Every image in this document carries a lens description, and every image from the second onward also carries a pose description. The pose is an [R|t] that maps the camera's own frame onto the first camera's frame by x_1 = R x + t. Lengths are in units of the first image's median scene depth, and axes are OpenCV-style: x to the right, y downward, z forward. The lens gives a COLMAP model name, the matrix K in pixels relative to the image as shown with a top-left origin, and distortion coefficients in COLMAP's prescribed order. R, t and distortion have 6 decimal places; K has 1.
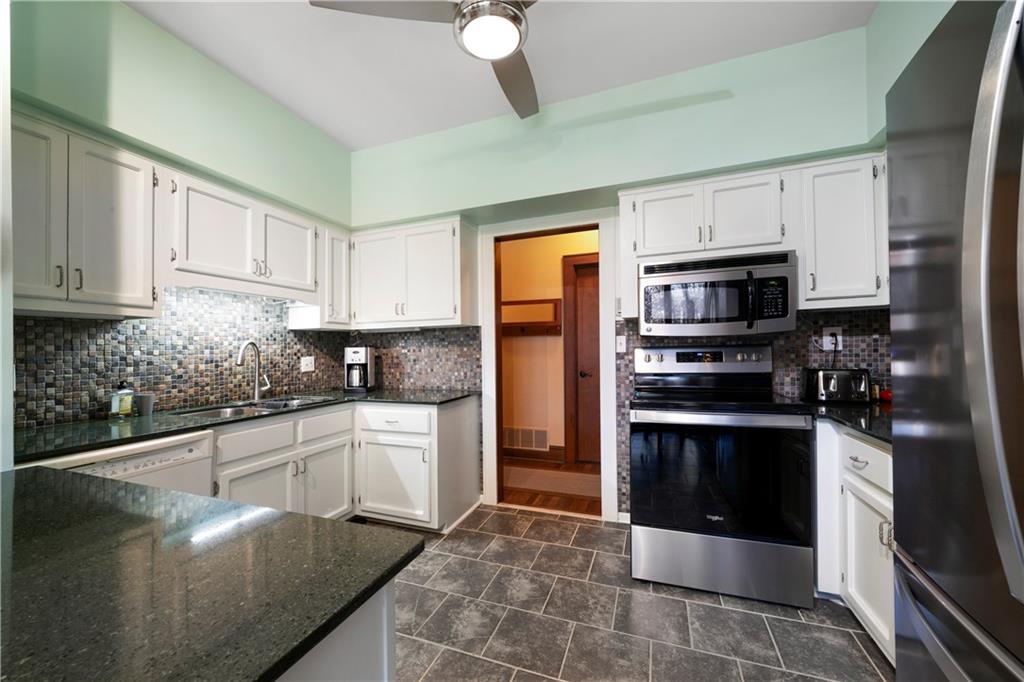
lens RADIAL K [[382.6, 0, 515.6], [0, 382.6, 347.9], [0, 0, 1]] dist [0.001659, 0.000033]
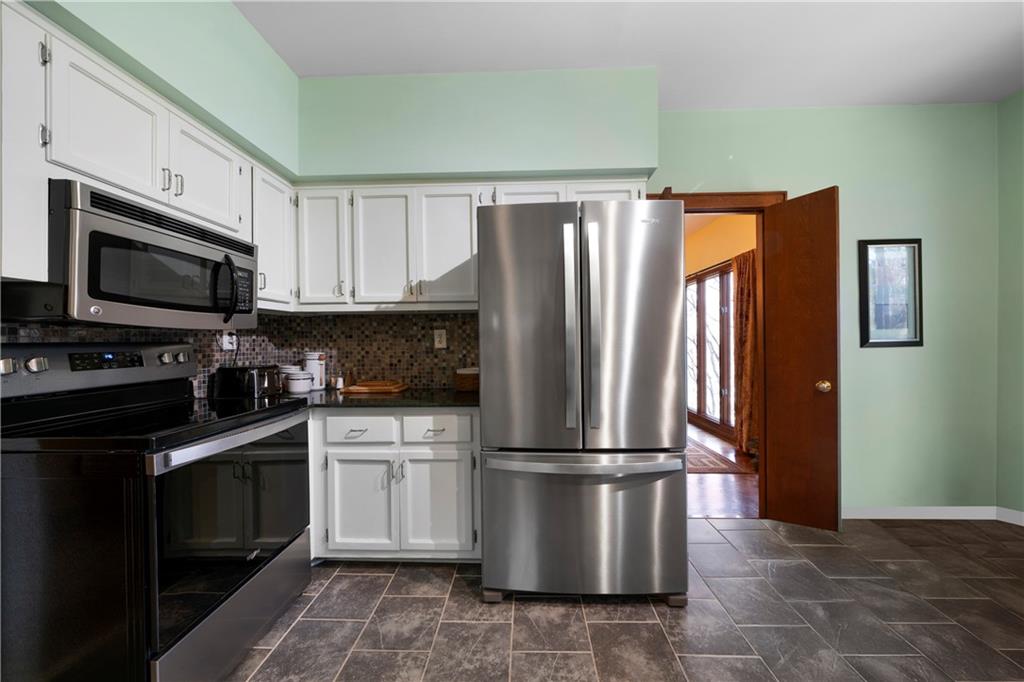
lens RADIAL K [[382.6, 0, 515.6], [0, 382.6, 347.9], [0, 0, 1]] dist [0.001659, 0.000033]
pose [[-0.322189, 0.005924, 0.946657, -0.369902], [0.010404, 0.999942, -0.002717, 0.012850], [-0.946618, 0.008974, -0.322232, 0.635225]]
